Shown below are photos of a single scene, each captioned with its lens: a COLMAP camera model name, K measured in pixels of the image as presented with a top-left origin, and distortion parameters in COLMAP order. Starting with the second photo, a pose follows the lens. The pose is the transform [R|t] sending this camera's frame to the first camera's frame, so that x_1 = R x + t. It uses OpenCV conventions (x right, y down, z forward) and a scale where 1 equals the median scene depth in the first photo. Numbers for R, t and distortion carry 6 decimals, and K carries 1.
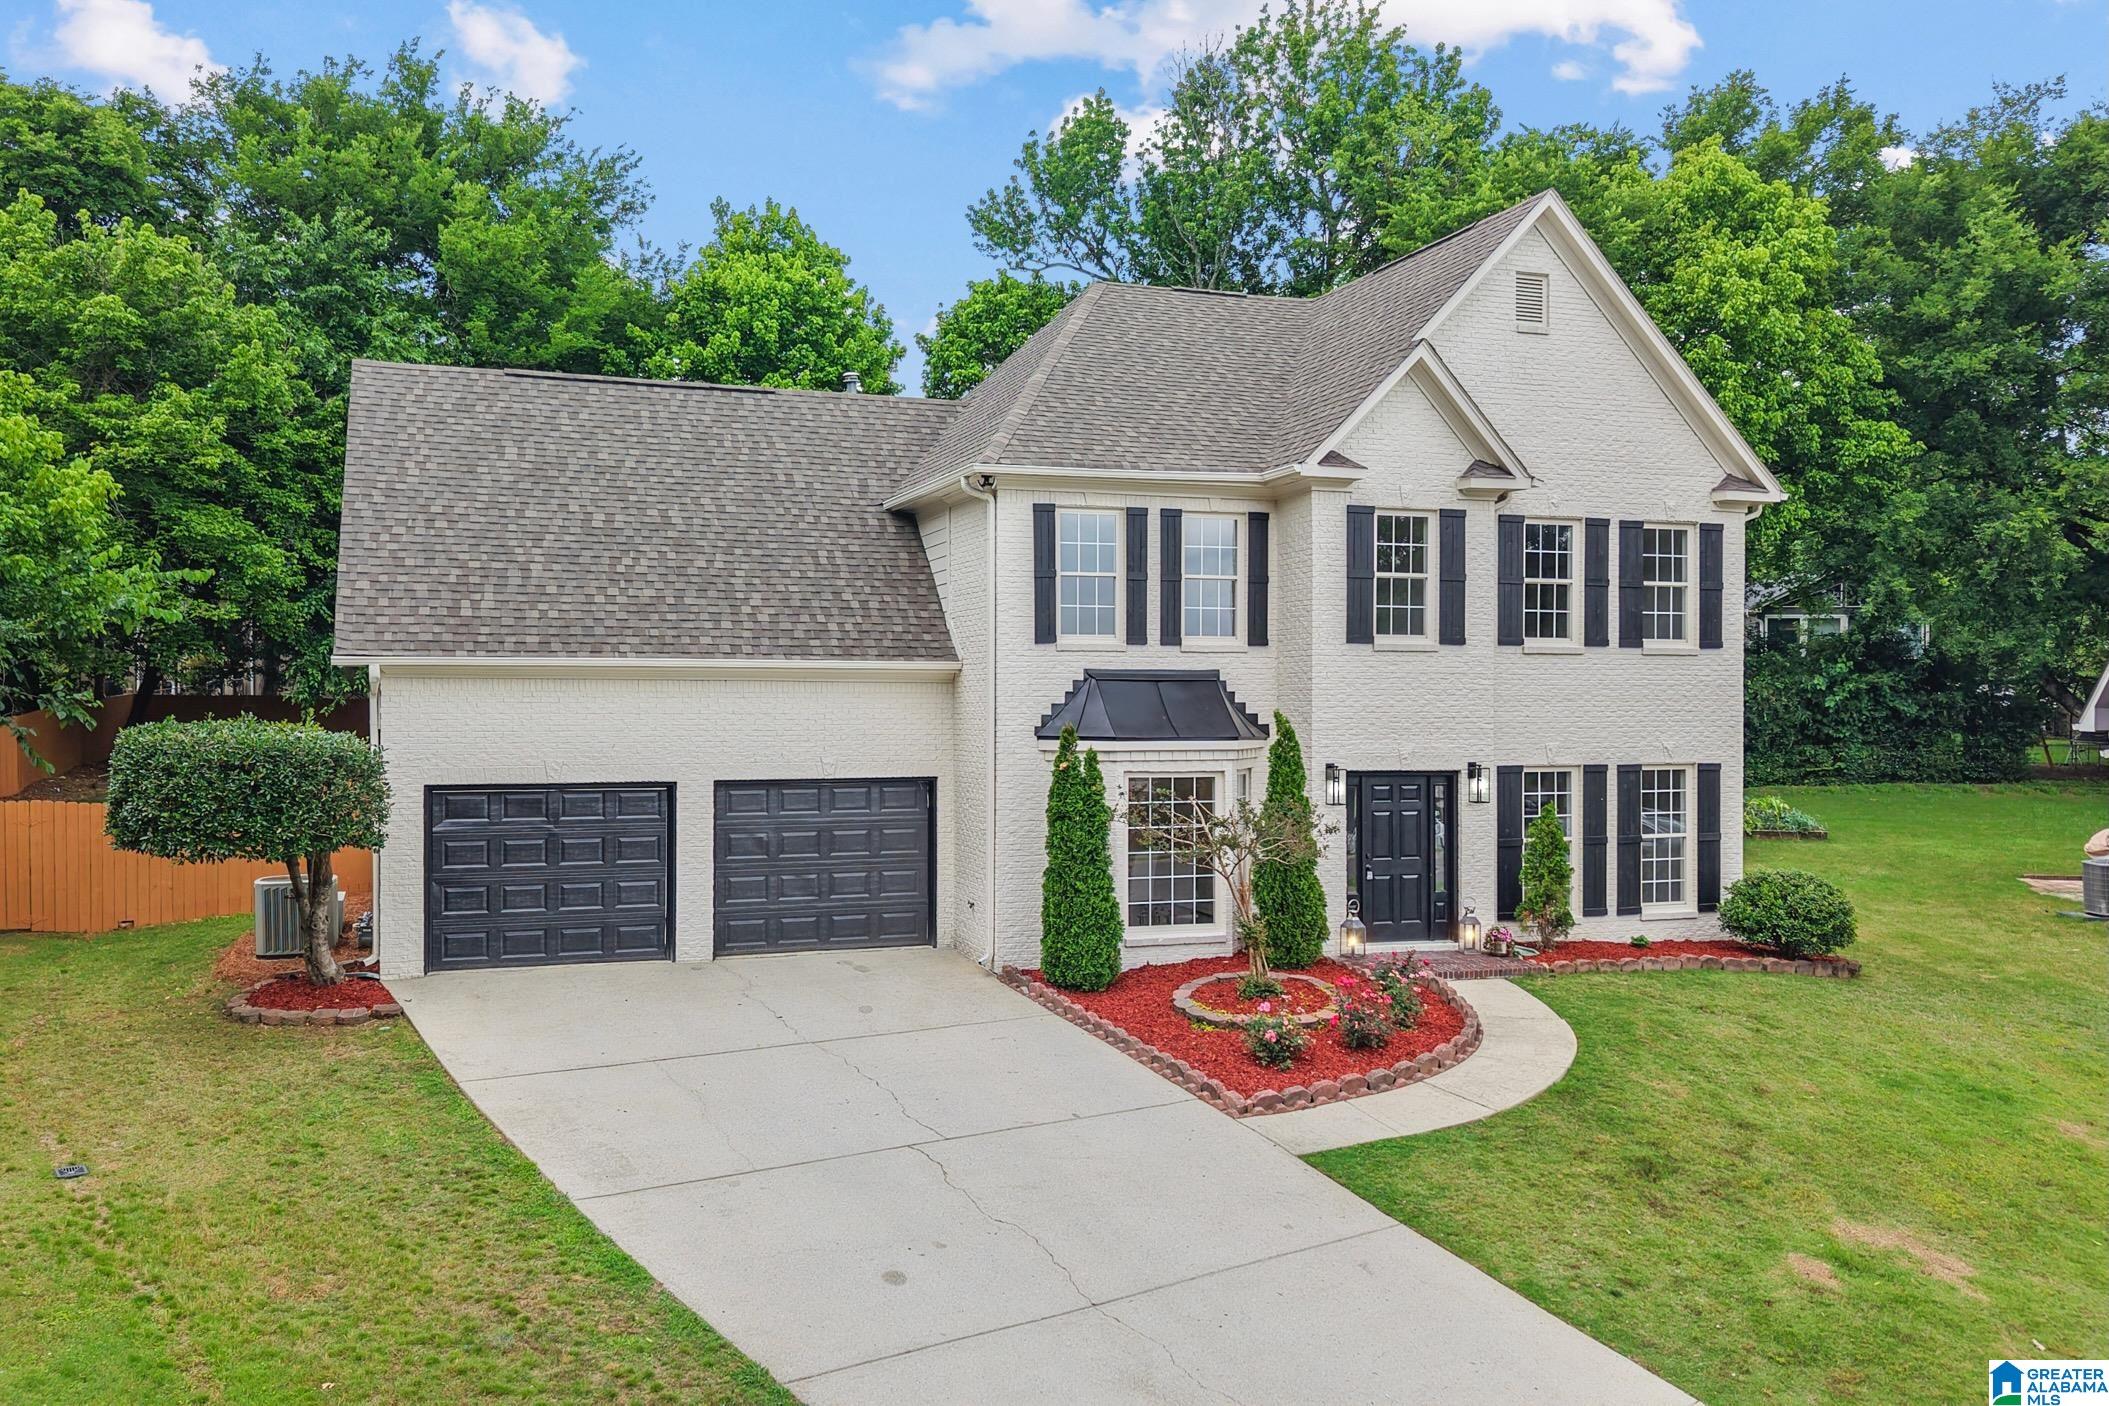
lens RADIAL K [[1668.8, 0, 1054.5], [0, 1668.8, 703.0], [0, 0, 1]] dist [0.059622, -0.085231]
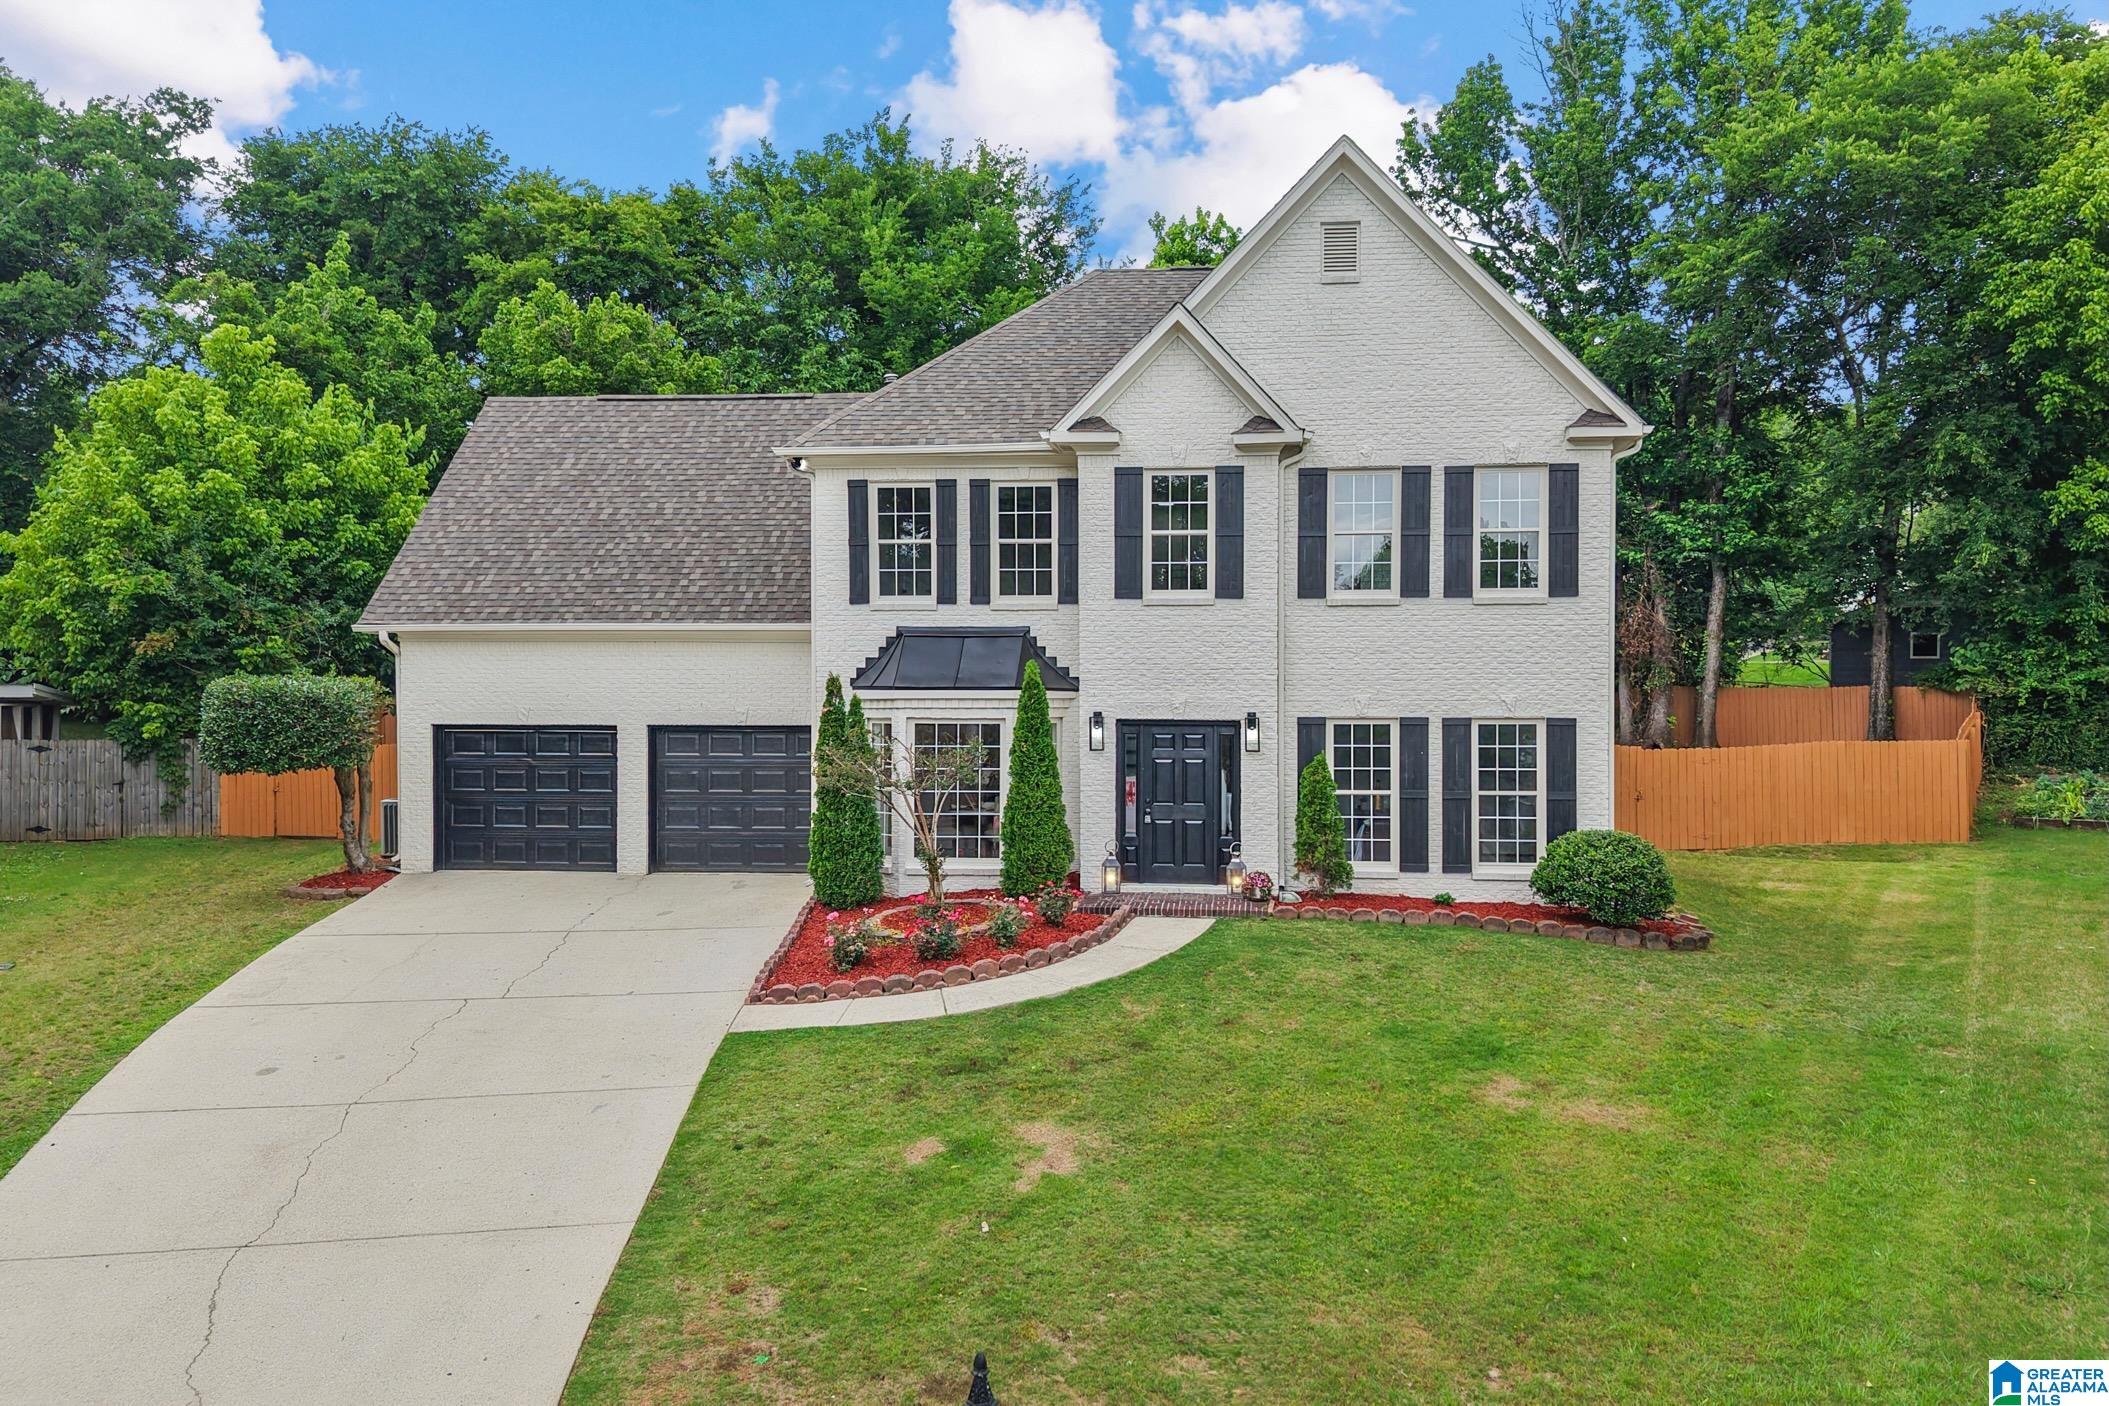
lens RADIAL K [[1669.7, 0, 1126.7], [0, 1669.7, 697.4], [0, 0, 1]] dist [0.118363, -0.220527]
pose [[0.906310, -0.000395, -0.422613, 0.619886], [-0.000765, 0.999996, -0.002576, 0.029224], [0.422613, 0.002658, 0.906306, 0.045361]]
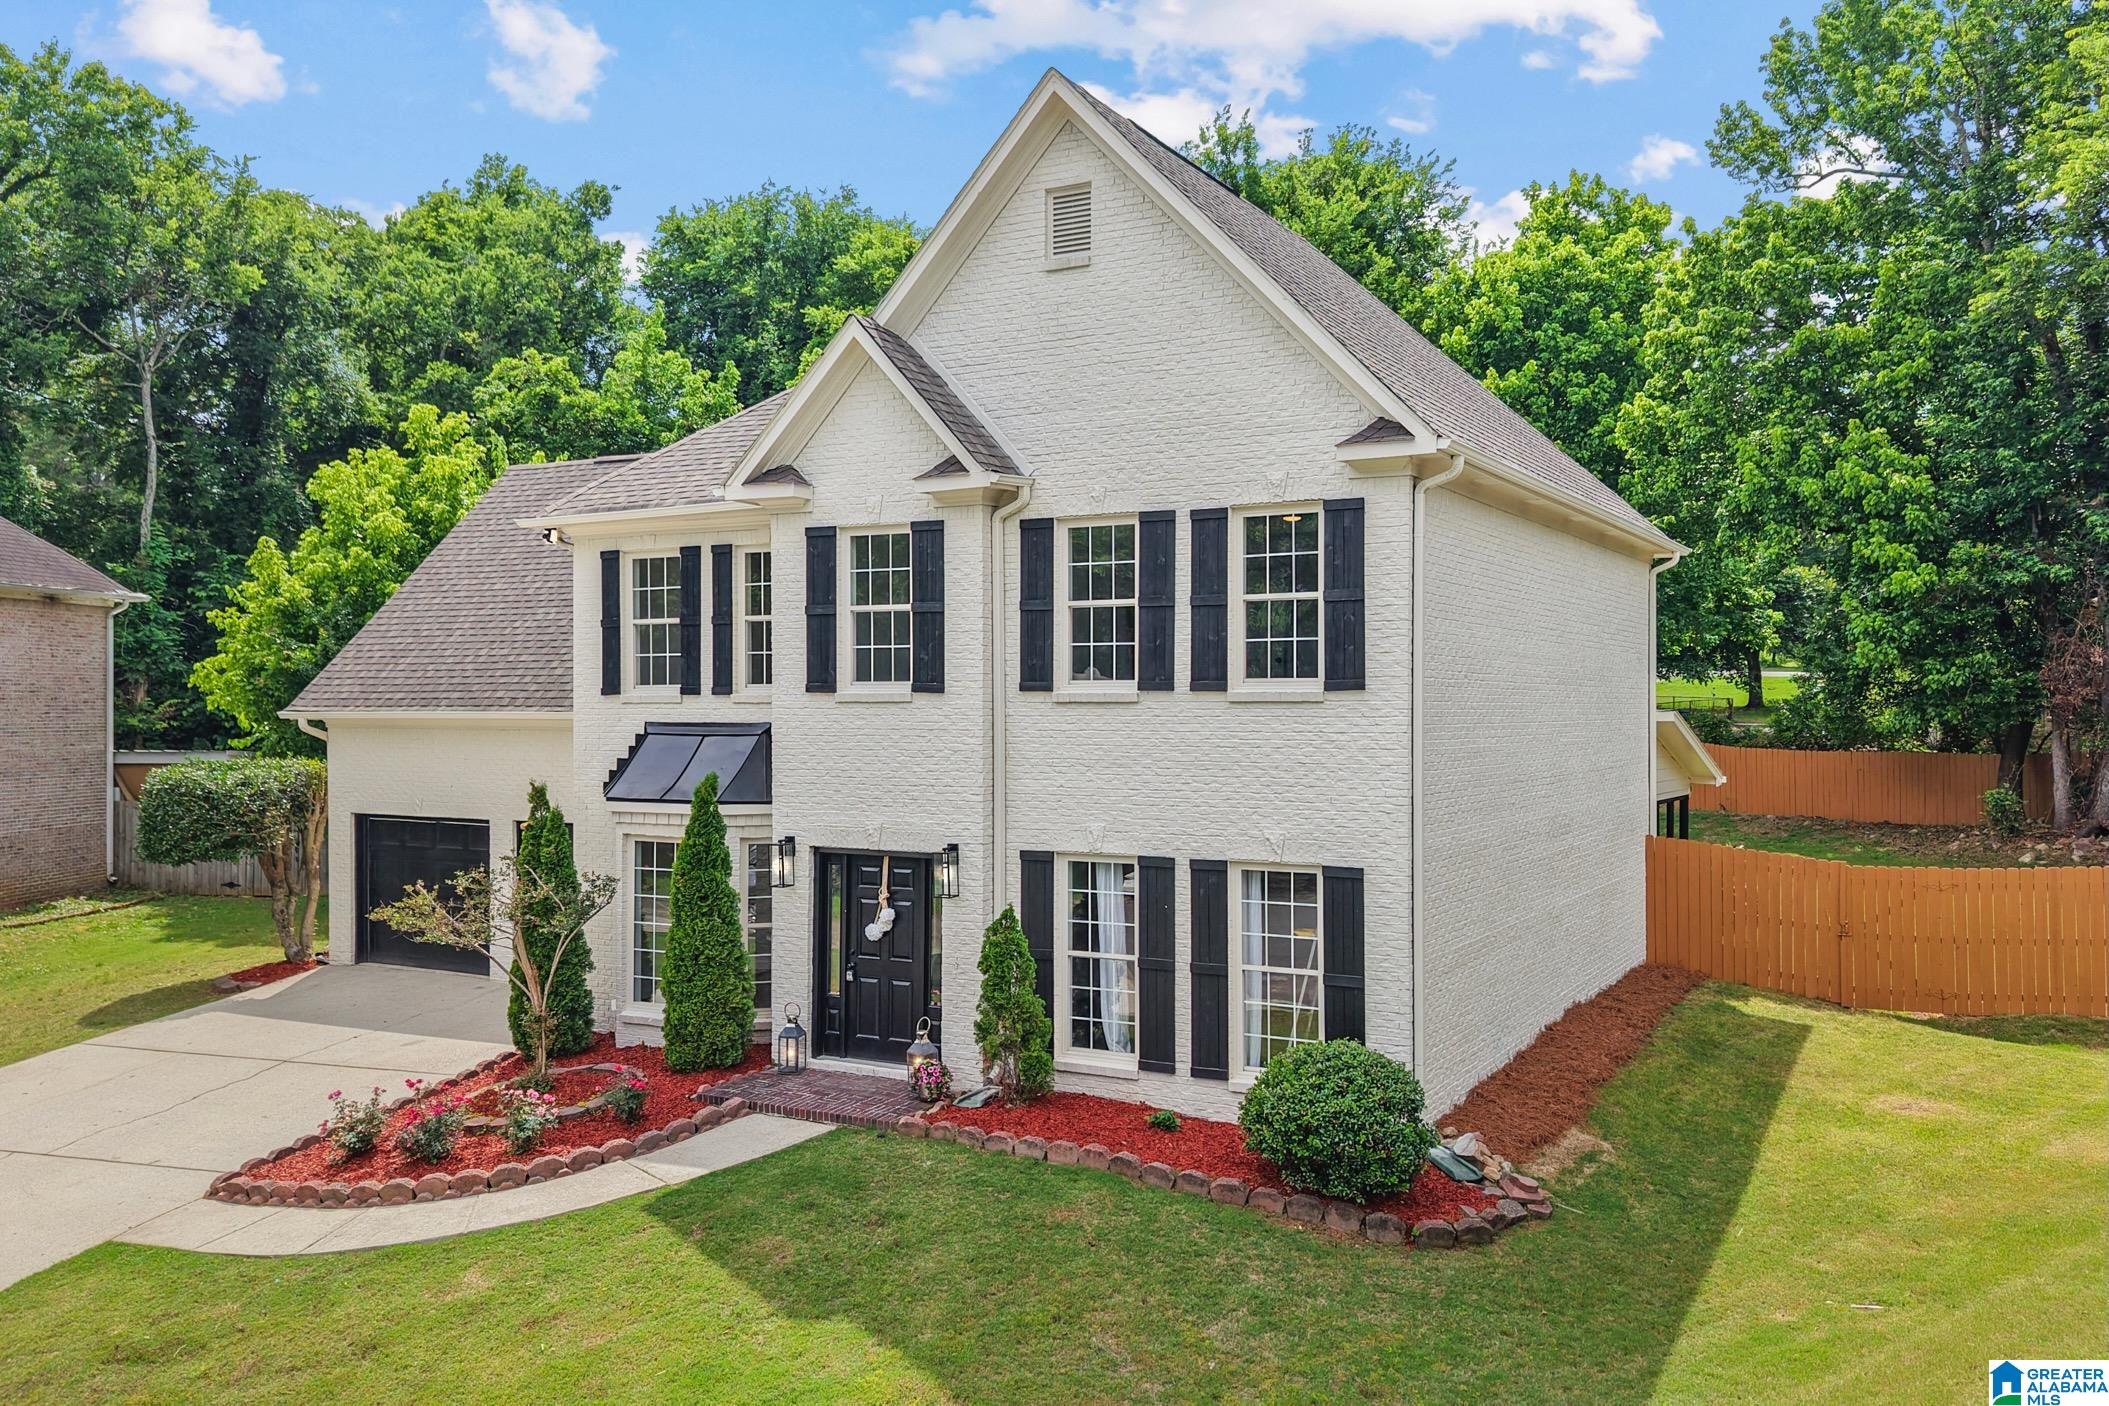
lens RADIAL K [[1673.4, 0, 1098.2], [0, 1673.4, 698.3], [0, 0, 1]] dist [0.130902, -0.241176]
pose [[0.667145, -0.003593, -0.744920, 0.886366], [-0.002459, 0.999972, -0.007026, -0.027175], [0.744924, 0.006519, 0.667117, 0.540438]]
